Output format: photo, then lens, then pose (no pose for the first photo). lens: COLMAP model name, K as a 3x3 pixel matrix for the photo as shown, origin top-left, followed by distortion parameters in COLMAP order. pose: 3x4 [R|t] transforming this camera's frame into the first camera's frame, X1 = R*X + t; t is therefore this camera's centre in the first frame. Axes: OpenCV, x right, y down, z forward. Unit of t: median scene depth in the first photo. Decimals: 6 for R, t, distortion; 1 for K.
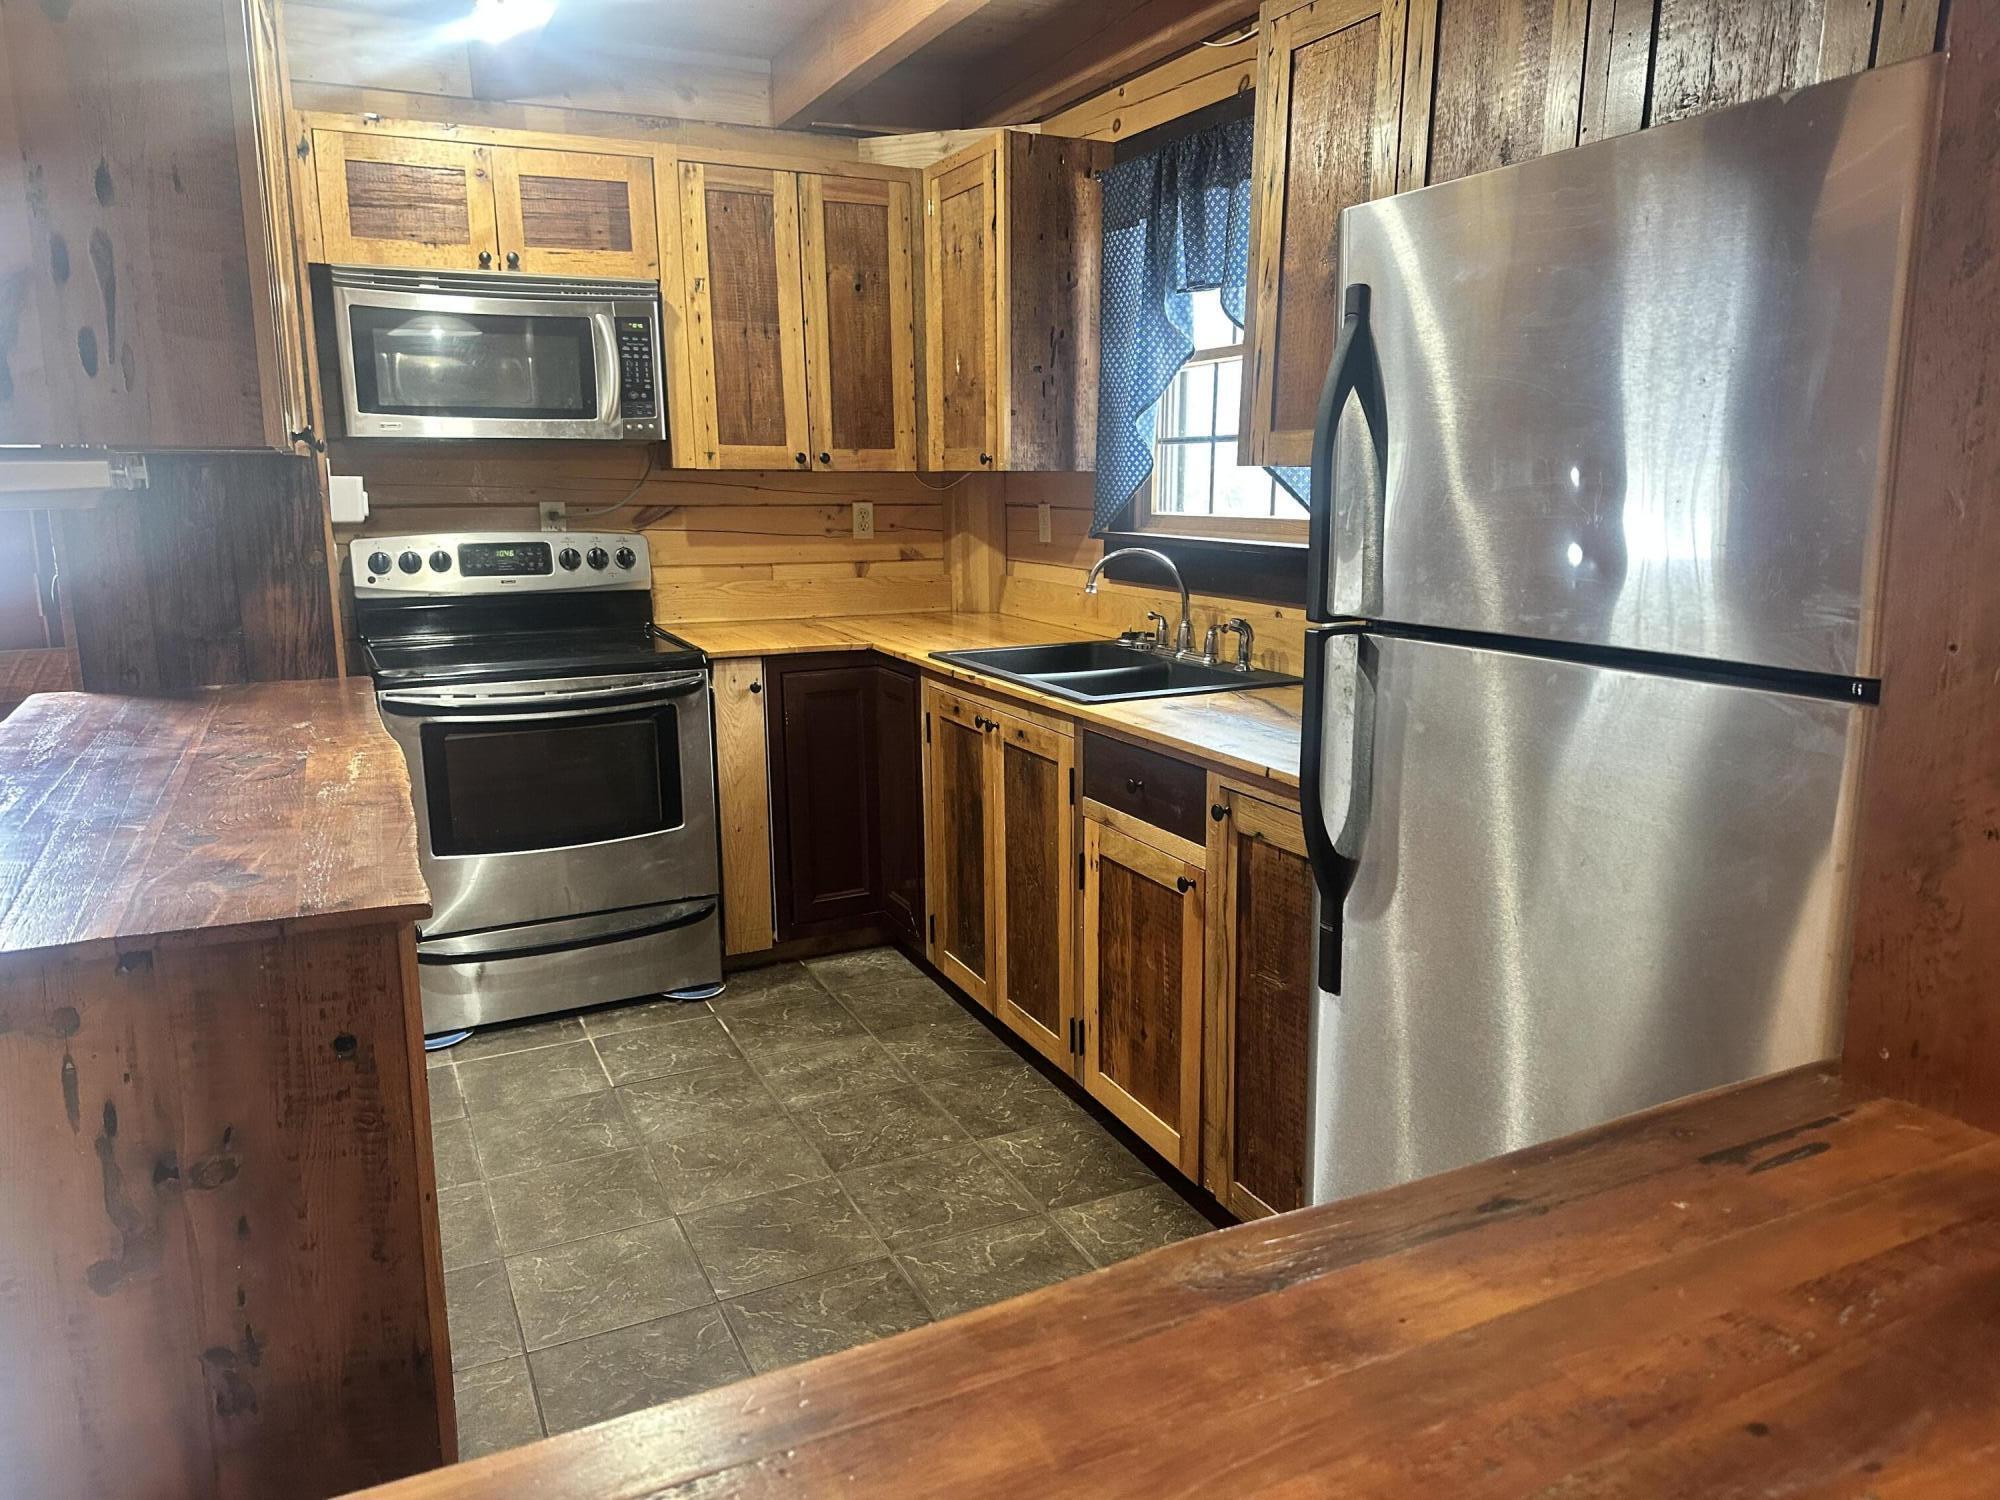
lens RADIAL K [[1401.9, 0, 1000.0], [0, 1401.9, 750.0], [0, 0, 1]] dist [0.086532, -0.199257]
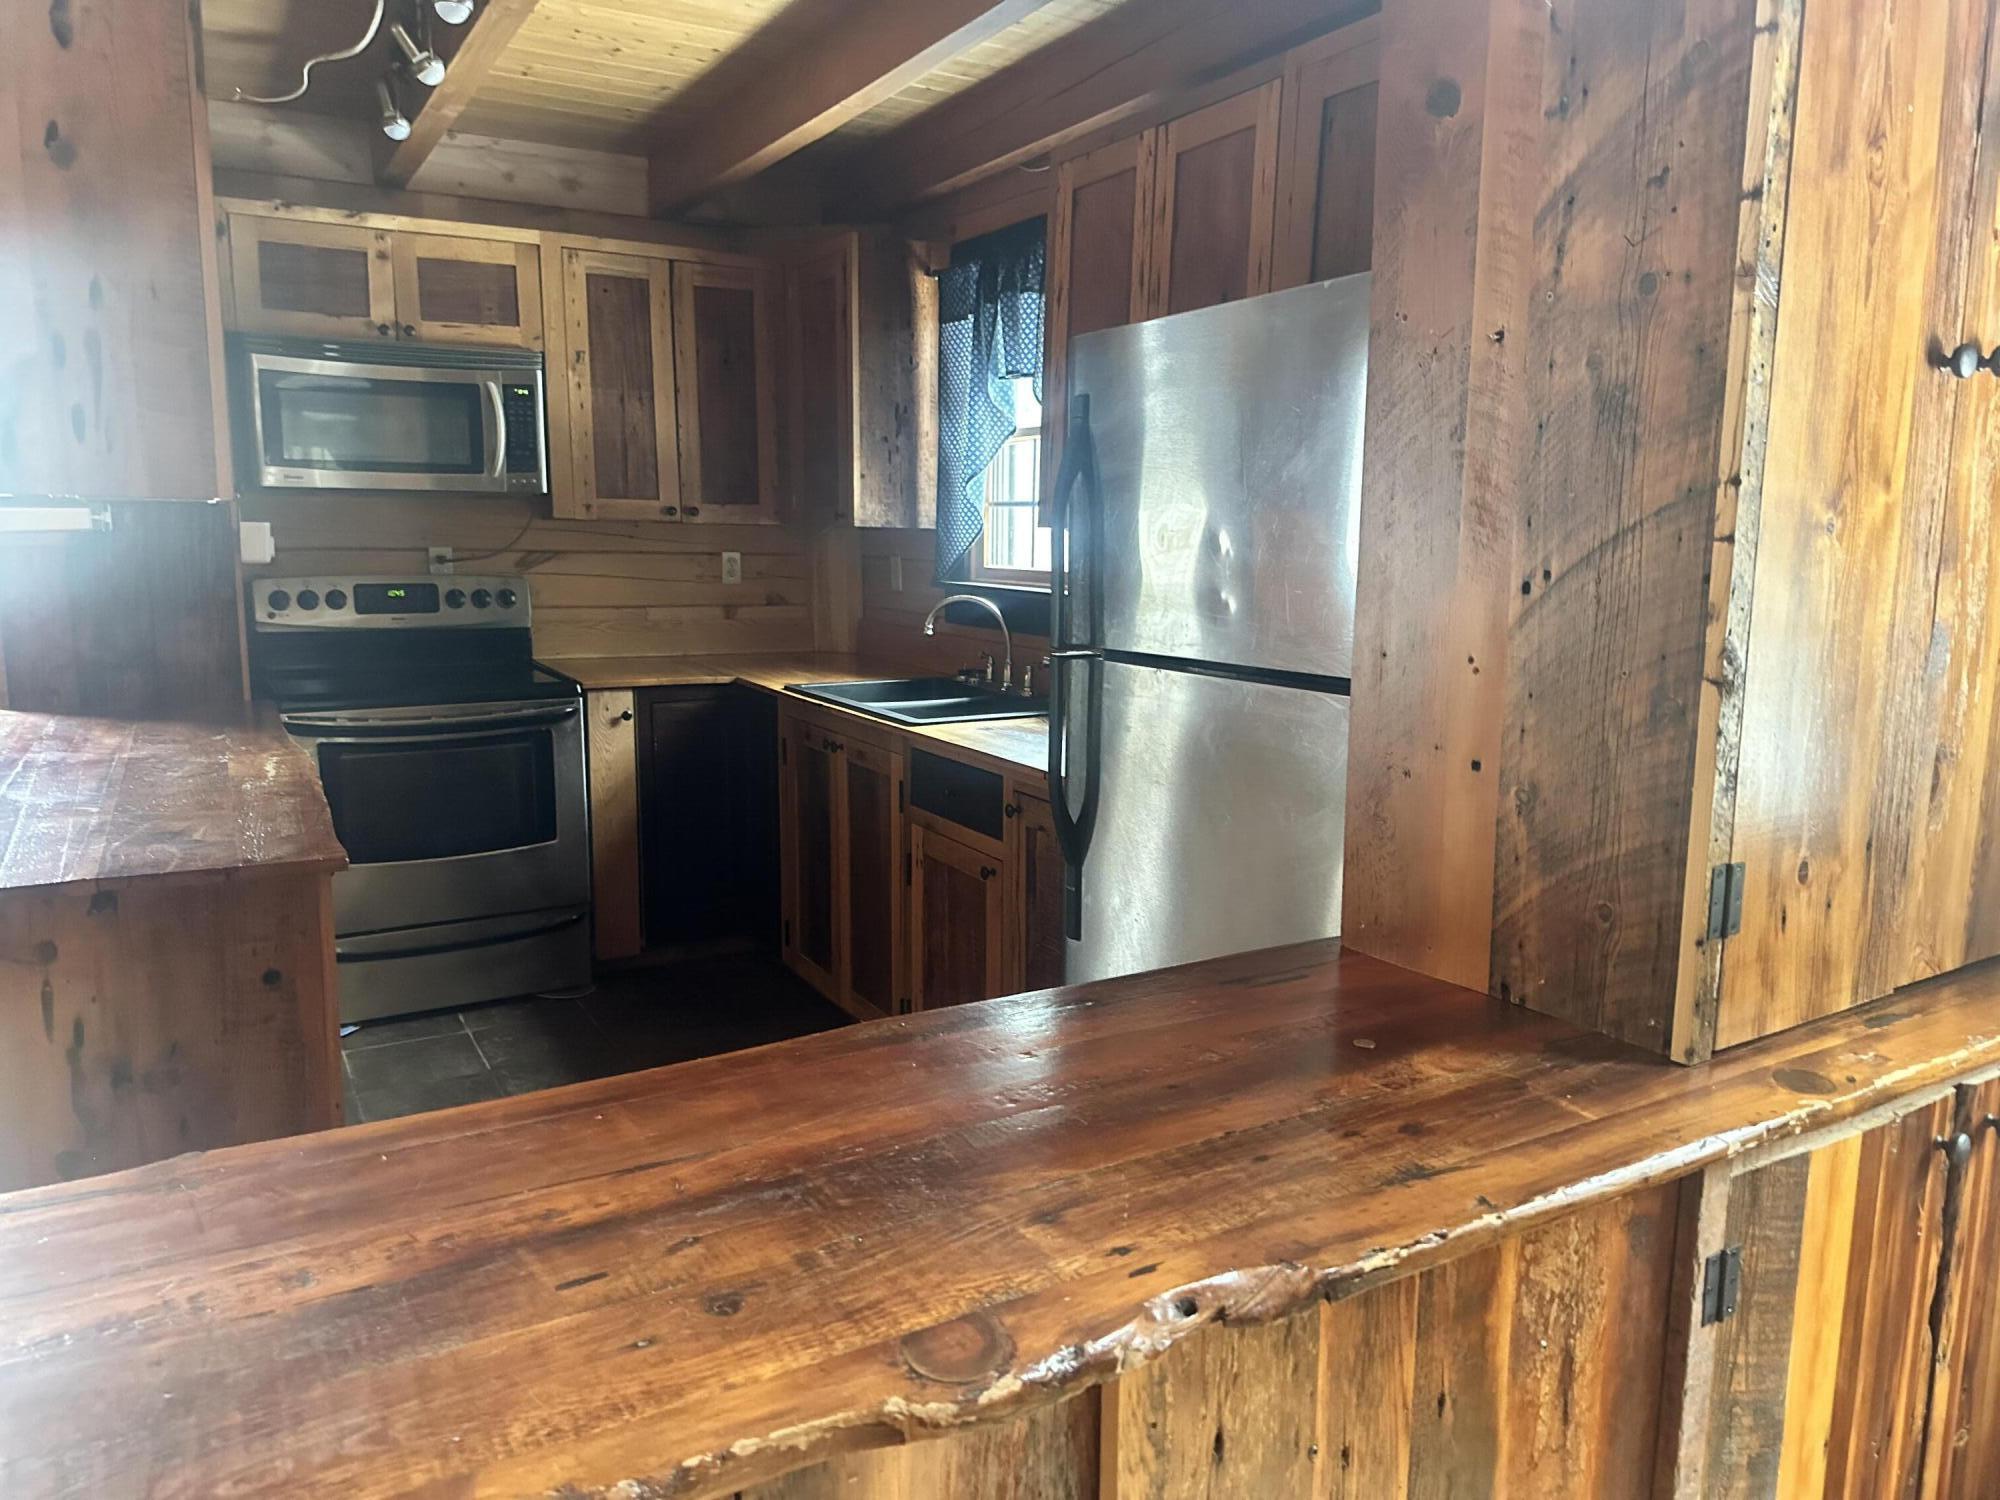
lens RADIAL K [[1410.7, 0, 1025.3], [0, 1410.7, 751.6], [0, 0, 1]] dist [0.069619, -0.152432]
pose [[0.995794, 0.004385, 0.091519, 0.041155], [-0.000989, 0.999310, -0.037116, 0.027965], [-0.091618, 0.036870, 0.995111, -0.157580]]
